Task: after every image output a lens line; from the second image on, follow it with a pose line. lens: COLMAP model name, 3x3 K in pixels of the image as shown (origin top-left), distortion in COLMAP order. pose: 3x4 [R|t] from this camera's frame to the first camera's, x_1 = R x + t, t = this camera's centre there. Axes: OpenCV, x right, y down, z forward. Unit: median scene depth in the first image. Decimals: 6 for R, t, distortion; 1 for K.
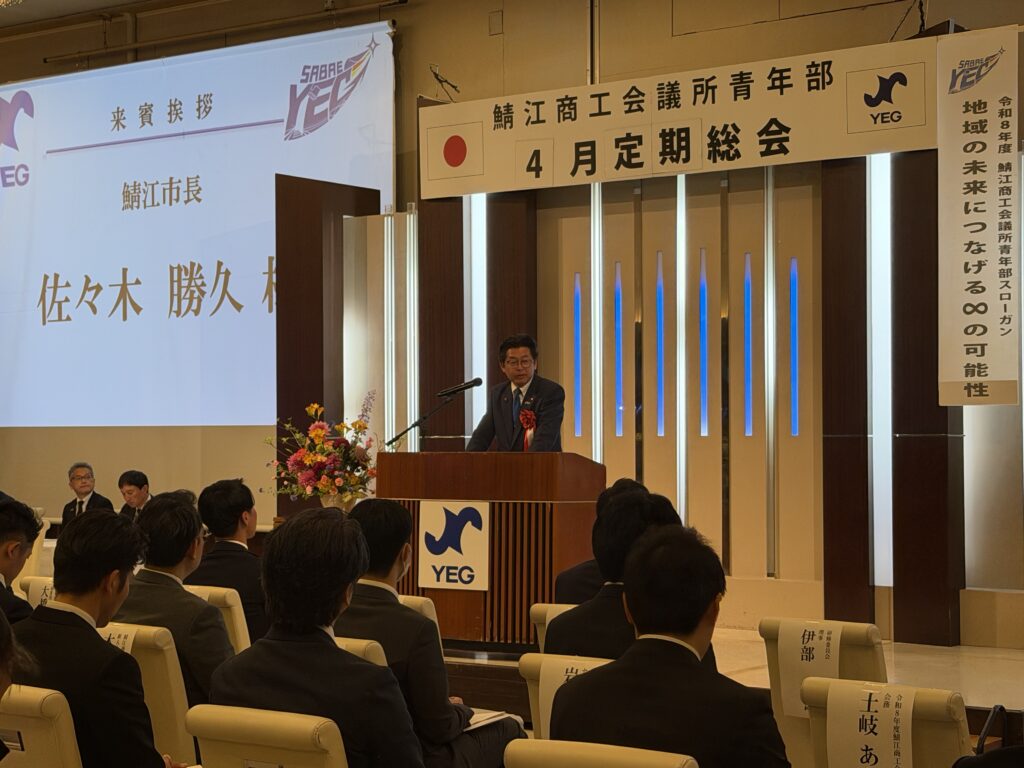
lens RADIAL K [[1937.8, 0, 512.0], [0, 1937.8, 384.0], [0, 0, 1]] dist [0.201616, -0.270931]
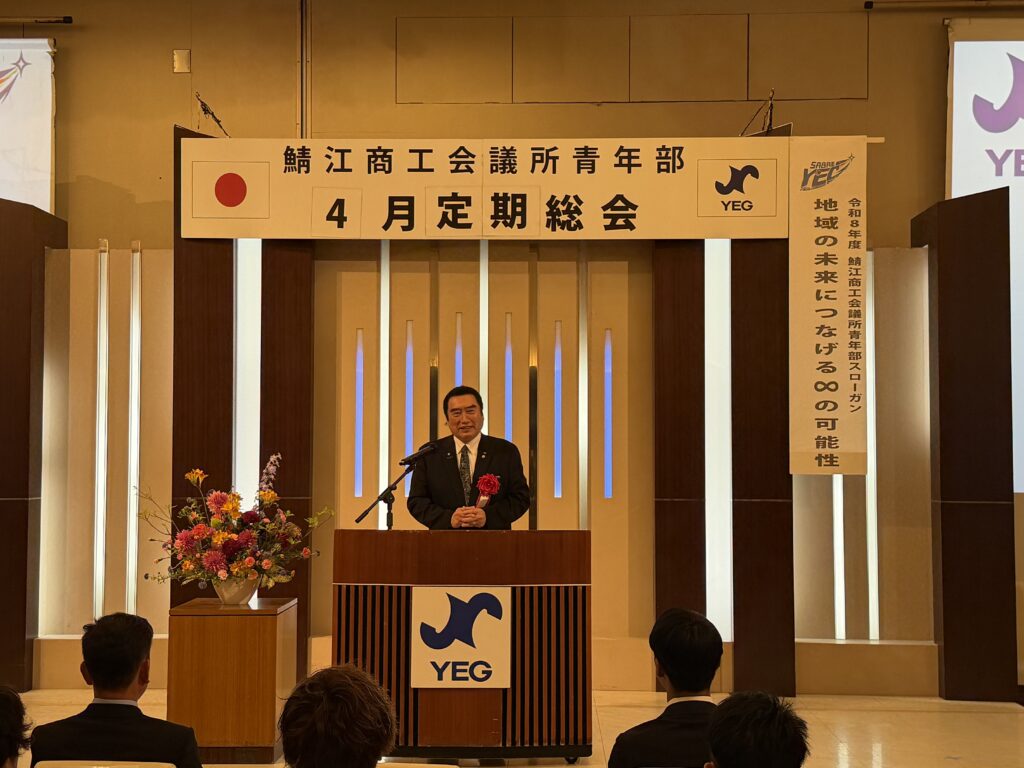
lens RADIAL K [[1421.3, 0, 505.0], [0, 1421.3, 383.0], [0, 0, 1]] dist [0.191766, -0.349907]
pose [[0.820892, 0.034329, 0.570051, -0.347094], [-0.021931, 0.999350, -0.028600, -0.012452], [-0.570662, 0.010975, 0.821112, 0.409506]]
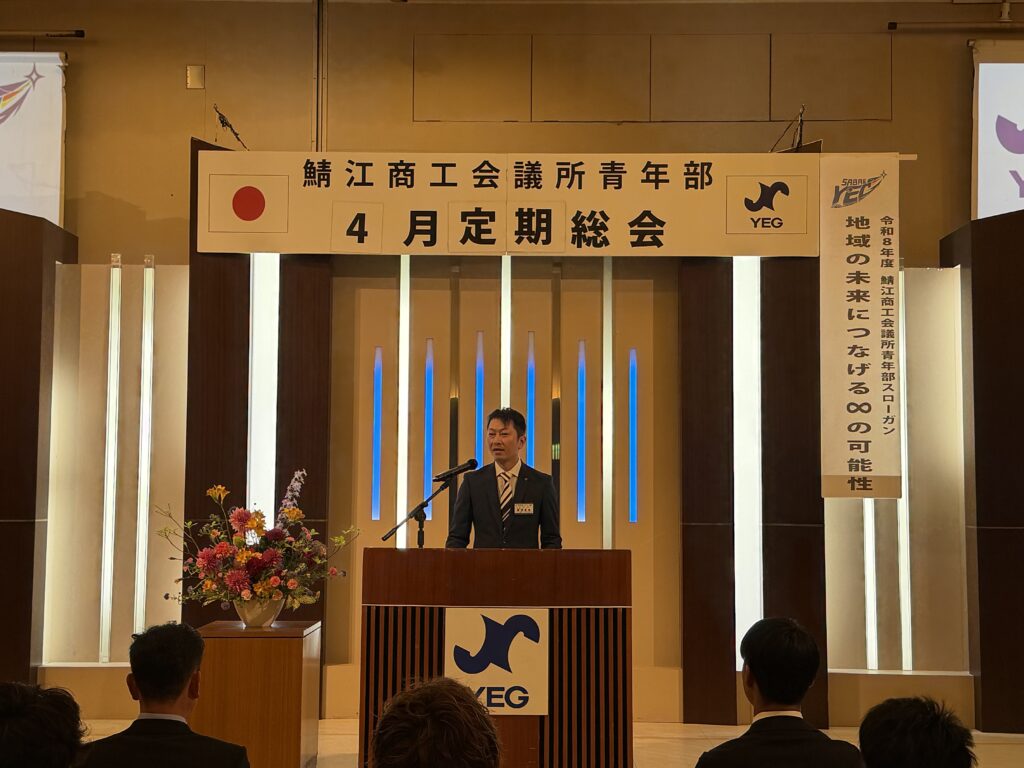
lens RADIAL K [[1408.5, 0, 504.6], [0, 1408.5, 380.3], [0, 0, 1]] dist [0.196180, -0.373996]
pose [[0.812121, 0.056750, 0.580723, -0.350748], [-0.027003, 0.997848, -0.059750, -0.001464], [-0.582864, 0.032843, 0.811905, 0.444971]]
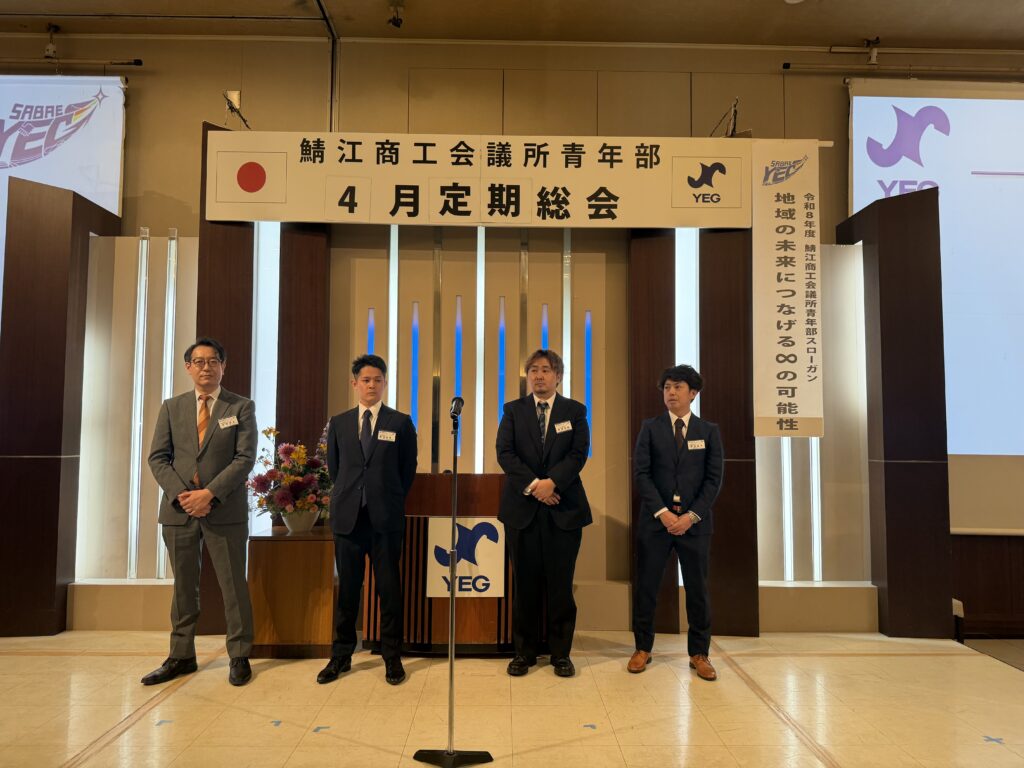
lens RADIAL K [[669.6, 0, 515.3], [0, 669.6, 392.9], [0, 0, 1]] dist [0.095235, -0.080760]
pose [[0.792547, 0.046112, 0.608065, -0.148035], [-0.026915, 0.998810, -0.040664, 0.004853], [-0.609216, 0.015862, 0.792845, 0.712014]]
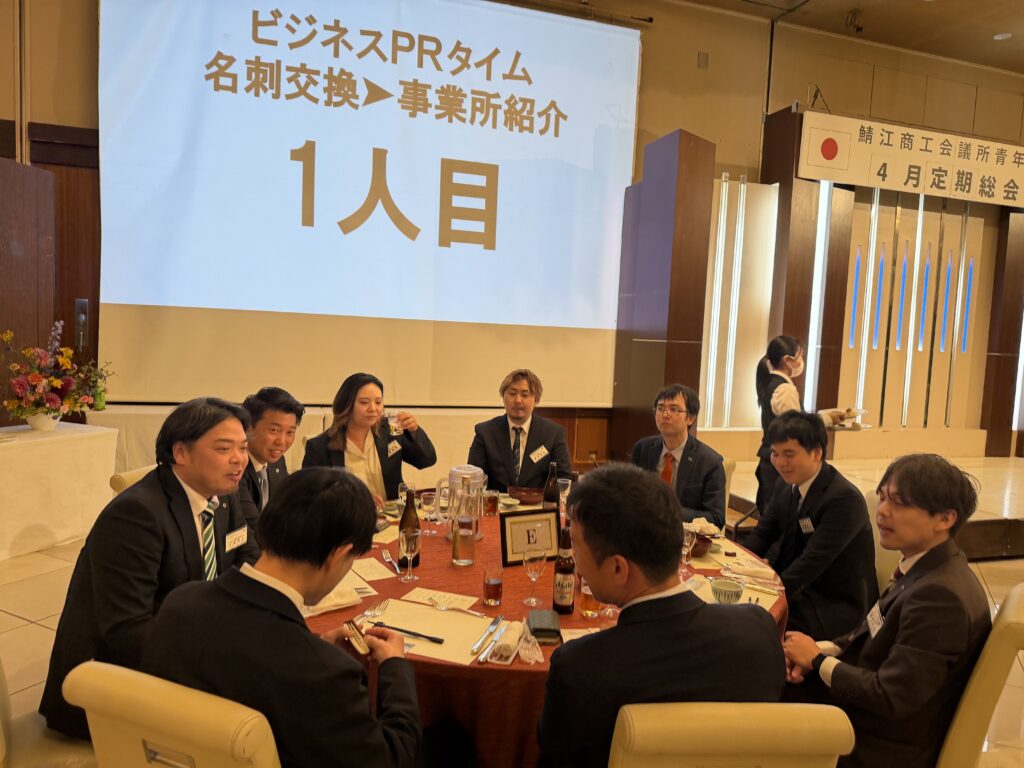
lens RADIAL K [[690.9, 0, 513.7], [0, 690.9, 364.0], [0, 0, 1]] dist [-0.004782, -0.002650]
pose [[0.585126, -0.023999, 0.810587, -0.657389], [-0.073479, 0.993881, 0.082467, 0.015417], [-0.807606, -0.107815, 0.579782, 0.983865]]
